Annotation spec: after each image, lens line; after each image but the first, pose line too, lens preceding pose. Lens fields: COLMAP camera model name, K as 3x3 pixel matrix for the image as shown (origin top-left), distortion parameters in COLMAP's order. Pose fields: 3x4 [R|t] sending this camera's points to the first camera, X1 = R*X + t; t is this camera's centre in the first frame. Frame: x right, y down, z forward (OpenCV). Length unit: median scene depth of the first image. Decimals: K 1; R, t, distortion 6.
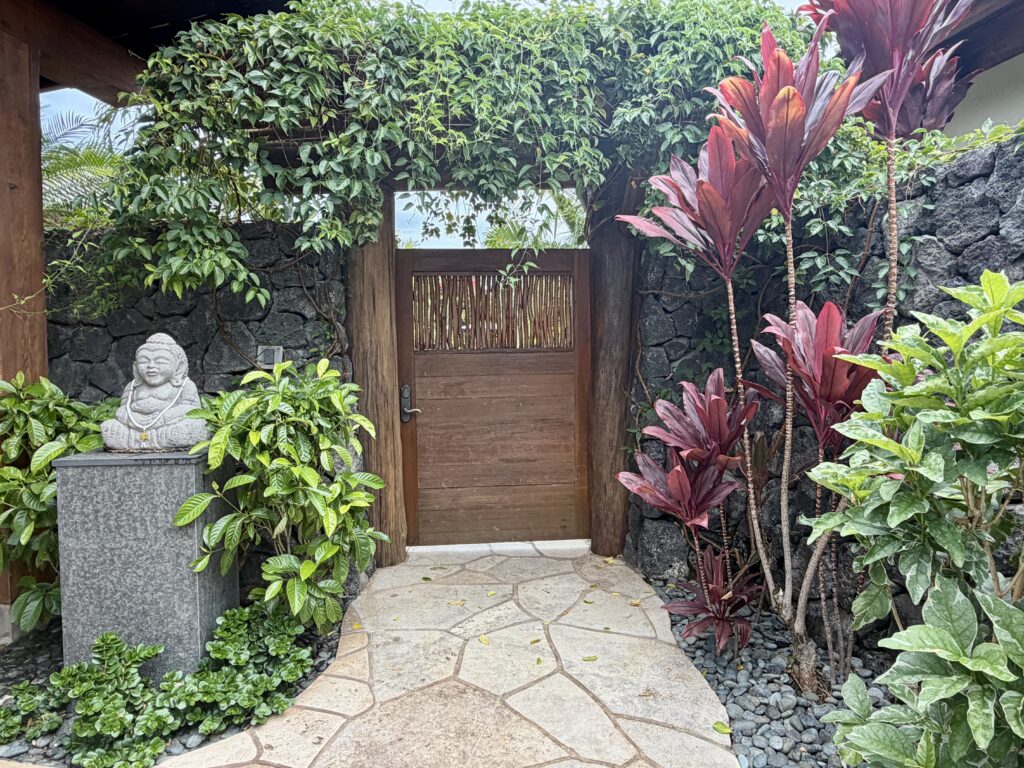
lens RADIAL K [[660.5, 0, 514.2], [0, 660.5, 389.9], [0, 0, 1]] dist [-0.000231, -0.002405]
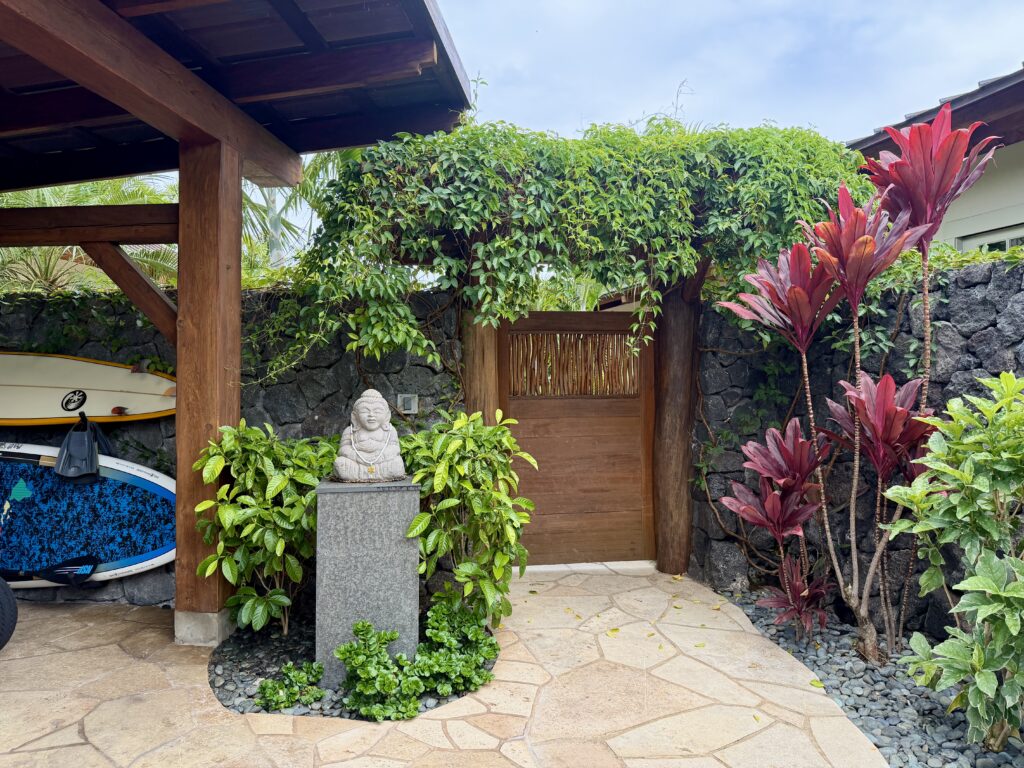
lens RADIAL K [[719.9, 0, 509.6], [0, 719.9, 381.5], [0, 0, 1]] dist [0.065131, -0.110702]
pose [[0.997435, 0.005997, 0.071332, -0.374545], [-0.001969, 0.998406, -0.056408, -0.022734], [-0.071557, 0.056123, 0.995856, -0.421722]]
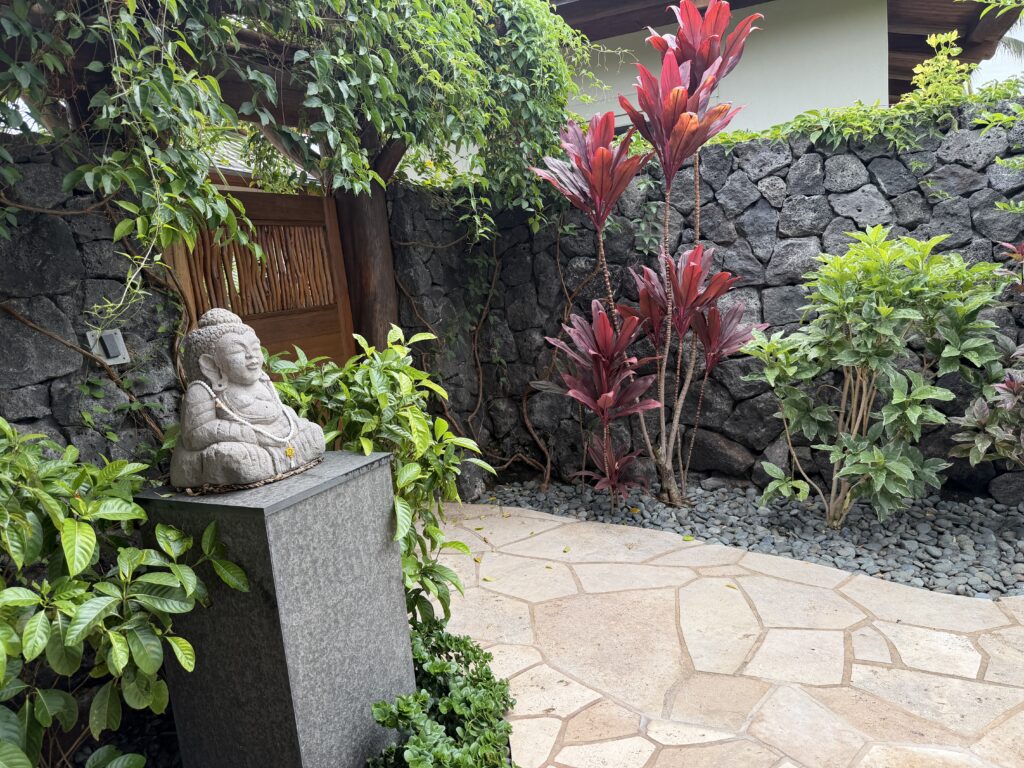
lens RADIAL K [[711.6, 0, 507.9], [0, 711.6, 389.2], [0, 0, 1]] dist [0.100575, -0.135935]
pose [[0.554148, -0.177529, 0.813267, -1.000657], [0.138474, 0.983040, 0.120234, -0.053367], [-0.820820, 0.045989, 0.569333, 0.352713]]
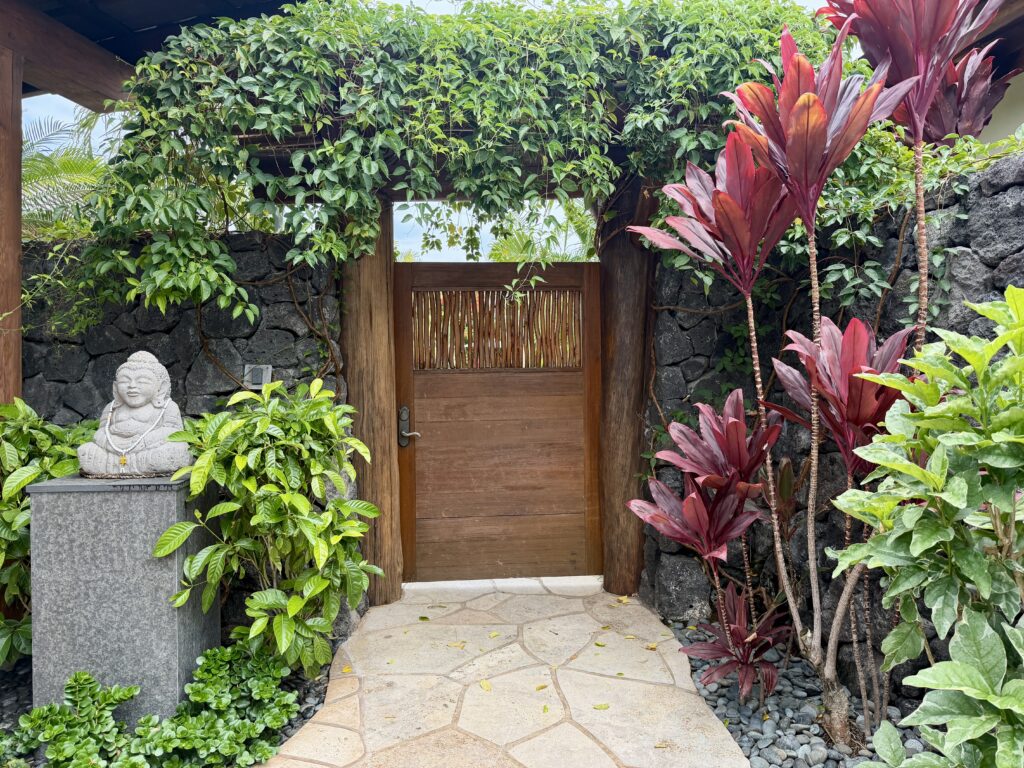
lens RADIAL K [[725.6, 0, 512.0], [0, 725.6, 384.0], [0, 0, 1]] dist [0.036488, -0.058142]
pose [[0.999909, 0.001065, -0.013458, 0.004771], [-0.001612, 0.999170, -0.040710, 0.002480], [0.013404, 0.040728, 0.999080, -0.029844]]
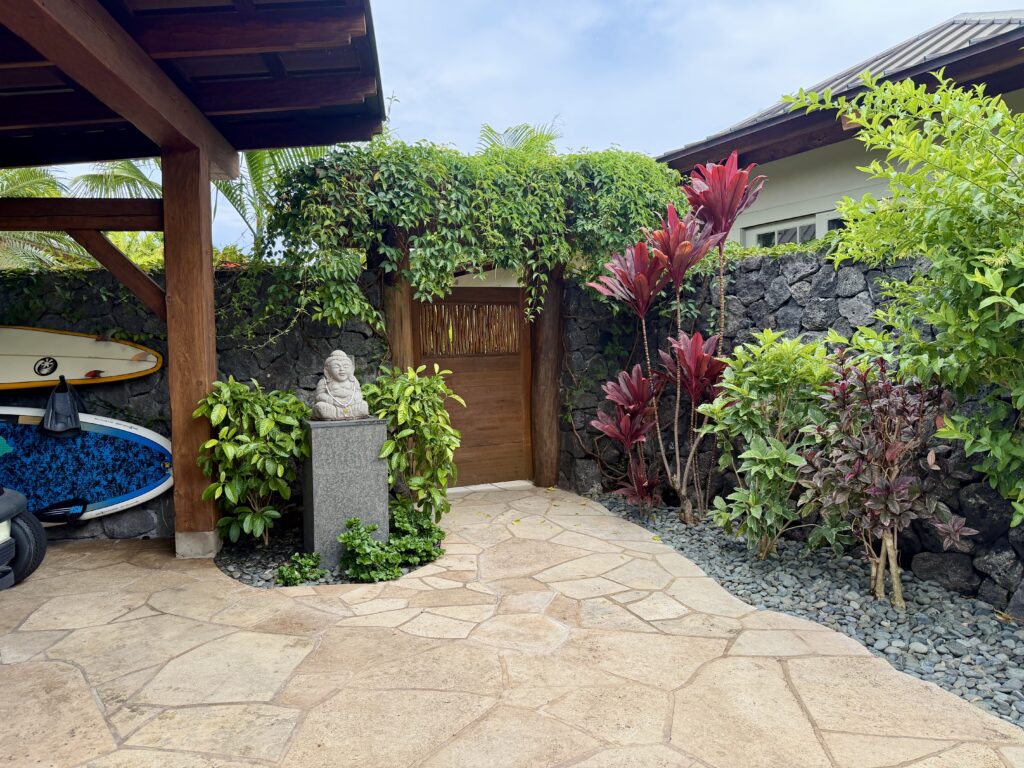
lens RADIAL K [[711.6, 0, 507.9], [0, 711.6, 389.2], [0, 0, 1]] dist [0.100575, -0.135935]
pose [[0.952363, -0.031356, 0.303349, -0.691747], [0.031356, 0.999496, 0.004872, 0.018452], [-0.303349, 0.004872, 0.952867, -0.868477]]
